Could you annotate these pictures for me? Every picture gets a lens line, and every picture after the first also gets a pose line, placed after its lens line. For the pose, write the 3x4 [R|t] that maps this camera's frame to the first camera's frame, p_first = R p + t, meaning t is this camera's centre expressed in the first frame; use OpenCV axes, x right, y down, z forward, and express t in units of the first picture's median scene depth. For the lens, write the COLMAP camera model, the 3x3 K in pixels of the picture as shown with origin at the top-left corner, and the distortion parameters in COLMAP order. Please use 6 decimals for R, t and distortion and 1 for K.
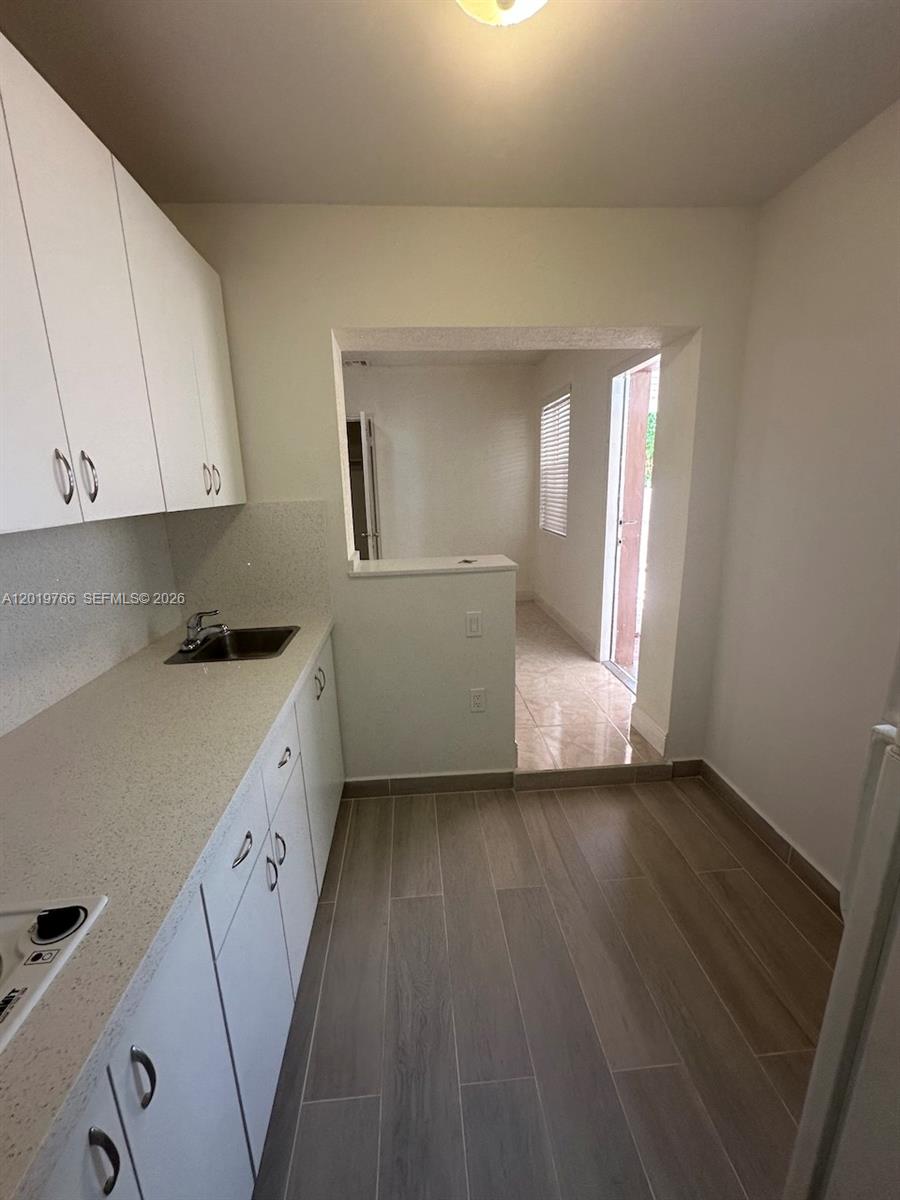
lens RADIAL K [[494.1, 0, 450.0], [0, 494.1, 600.0], [0, 0, 1]] dist [-0.000286, 0.000149]
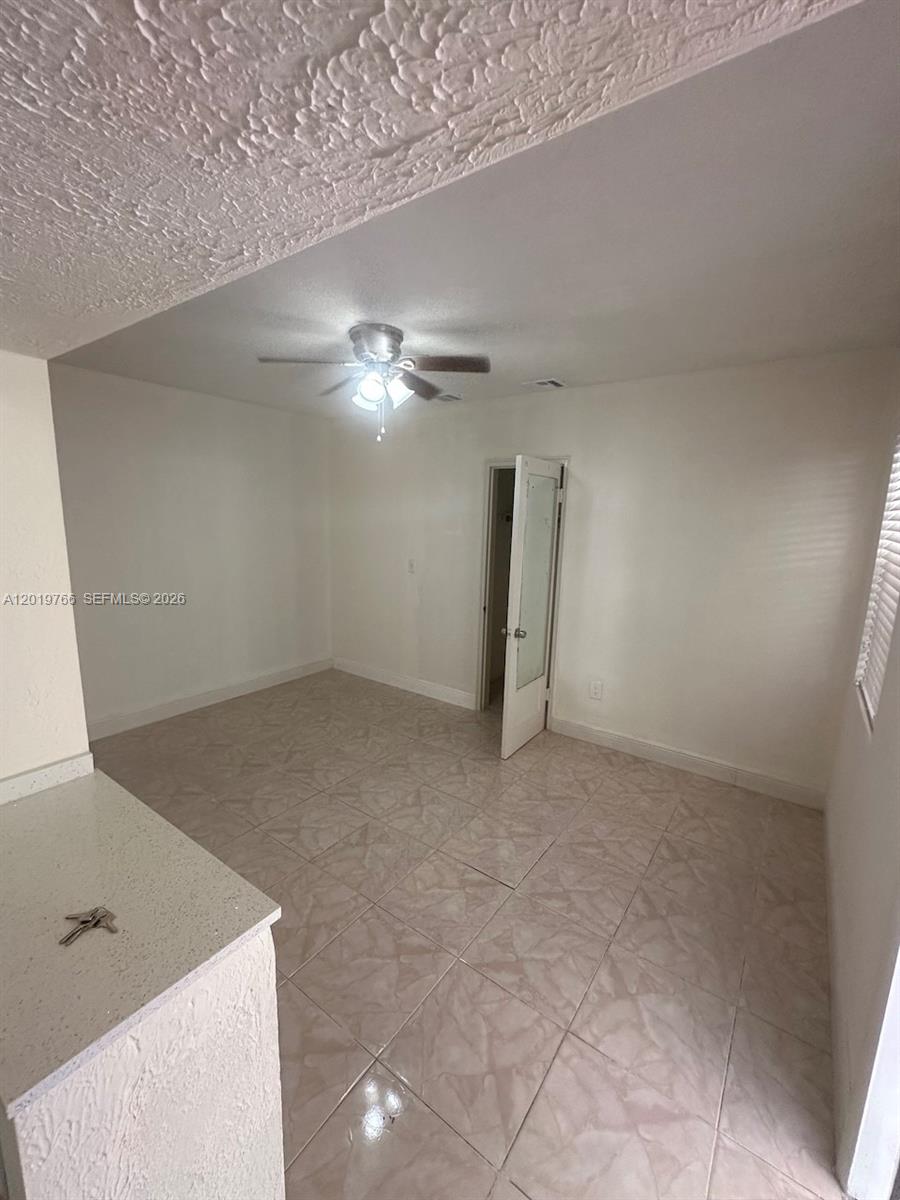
lens RADIAL K [[494.1, 0, 450.0], [0, 494.1, 600.0], [0, 0, 1]] dist [-0.000286, 0.000149]
pose [[0.760637, 0.162394, -0.628537, 0.422128], [-0.198430, 0.980028, 0.013074, -0.370391], [0.618107, 0.114776, 0.777670, 0.915998]]
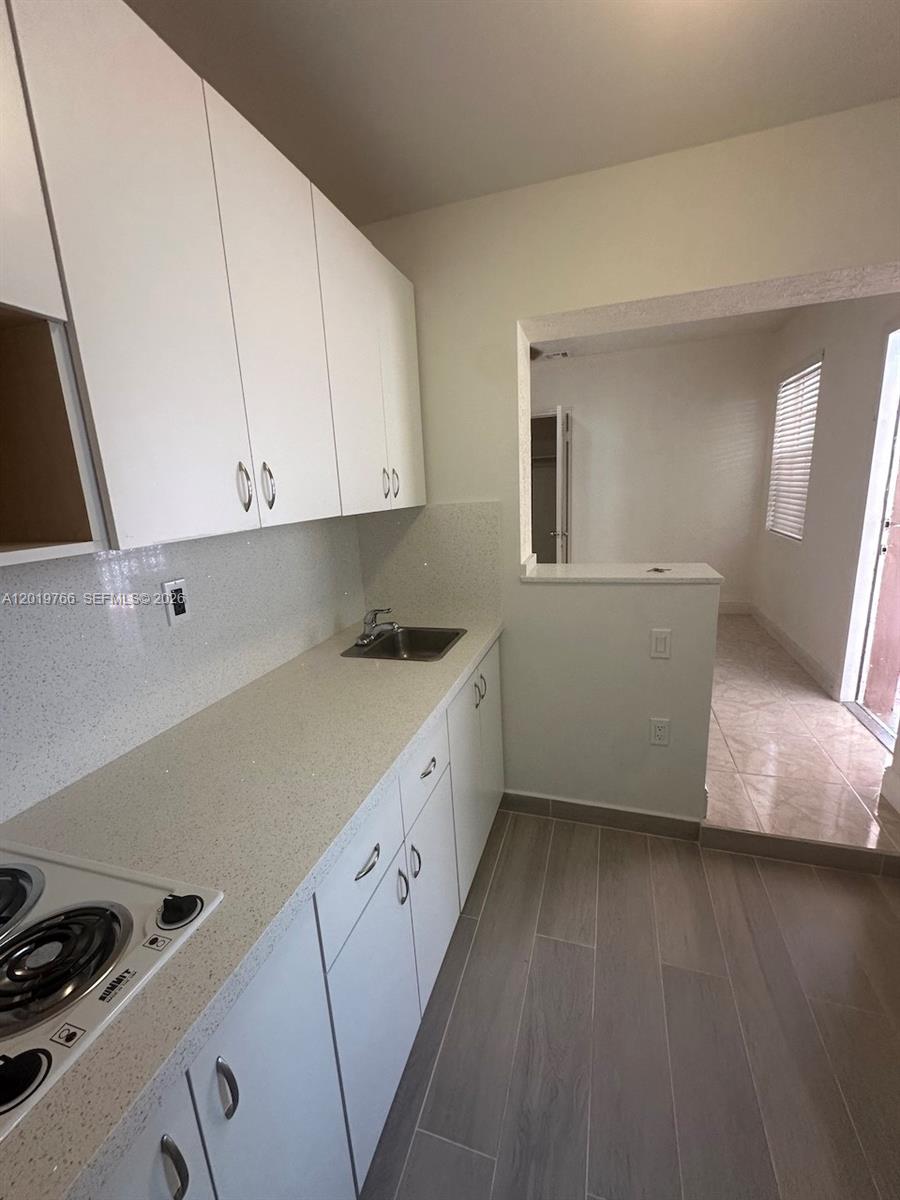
lens RADIAL K [[494.1, 0, 450.0], [0, 494.1, 600.0], [0, 0, 1]] dist [-0.000286, 0.000149]
pose [[0.923388, 0.067099, -0.377958, 0.030961], [-0.064156, 0.997732, 0.020389, -0.021534], [0.378469, 0.005421, 0.925598, 0.067538]]
